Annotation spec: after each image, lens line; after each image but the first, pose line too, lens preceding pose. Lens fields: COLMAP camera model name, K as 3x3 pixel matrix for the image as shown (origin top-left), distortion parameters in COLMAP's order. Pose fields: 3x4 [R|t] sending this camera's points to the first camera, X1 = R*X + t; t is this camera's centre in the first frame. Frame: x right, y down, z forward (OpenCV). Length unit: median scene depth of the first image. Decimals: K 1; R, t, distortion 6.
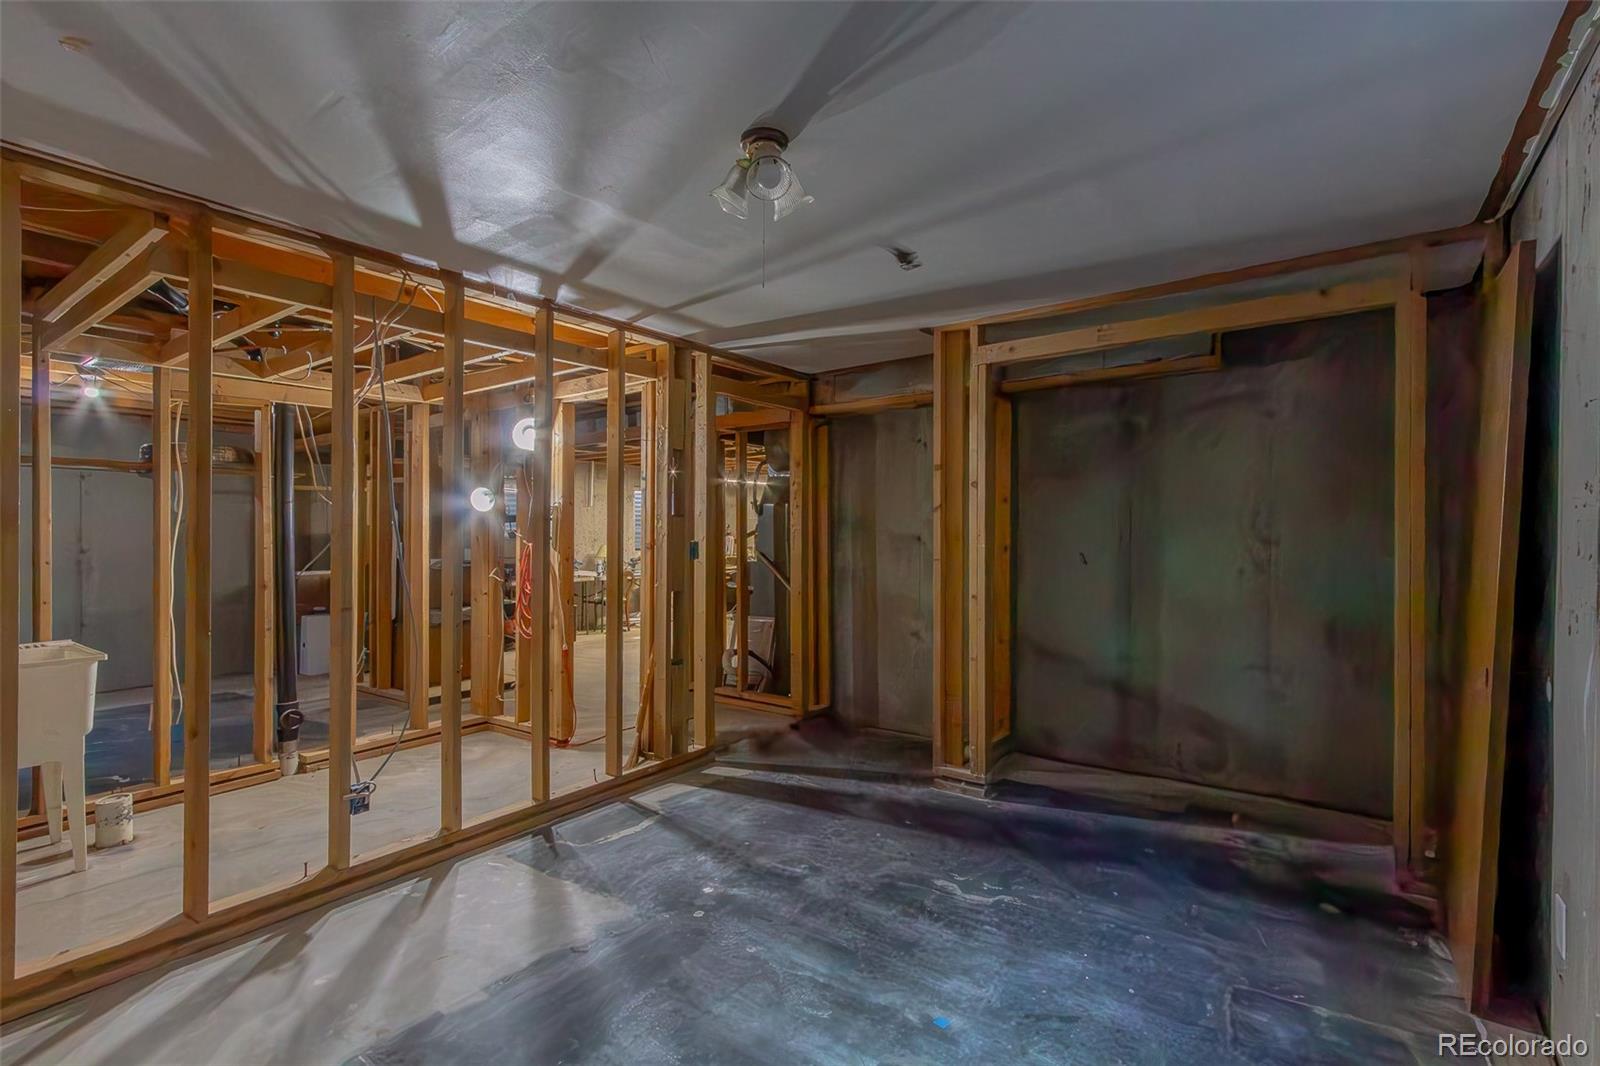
lens RADIAL K [[766.2, 0, 798.6], [0, 766.2, 537.0], [0, 0, 1]] dist [0.014378, -0.000263]
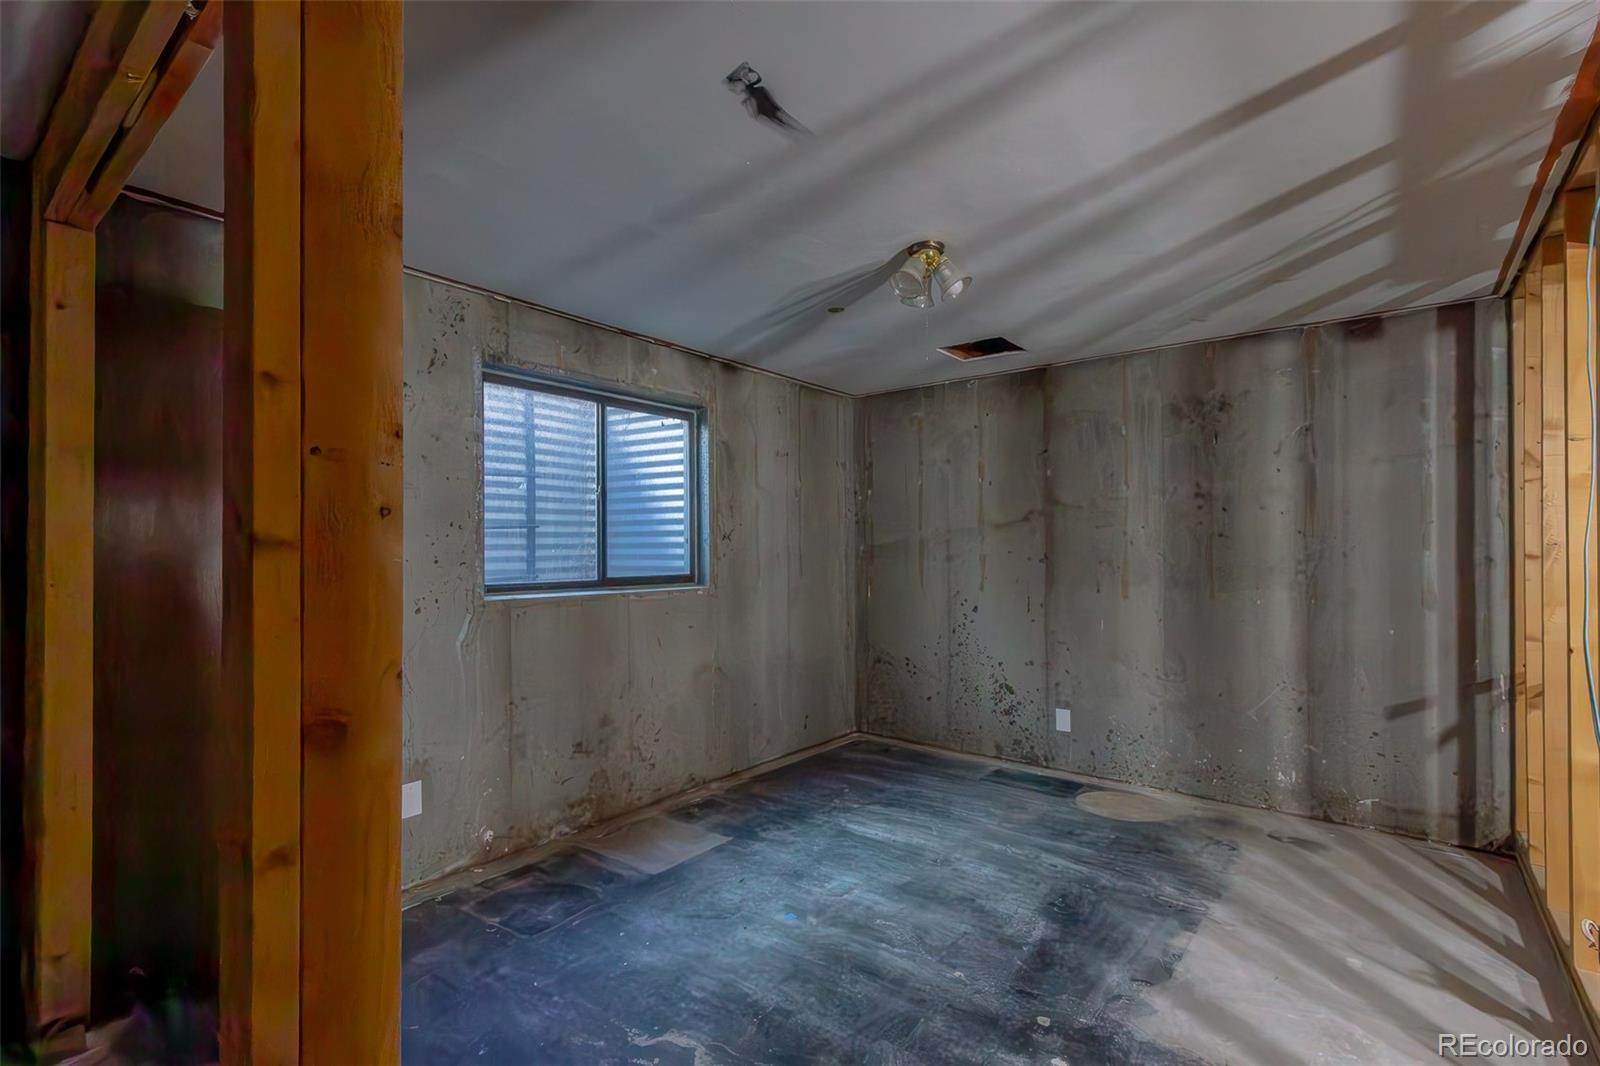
lens RADIAL K [[737.7, 0, 791.3], [0, 737.7, 542.6], [0, 0, 1]] dist [0.016001, 0.000069]
pose [[-0.998537, 0.006846, 0.053639, 0.099009], [0.006717, 0.999974, -0.002588, -0.010392], [-0.053655, -0.002224, -0.998557, 2.013460]]
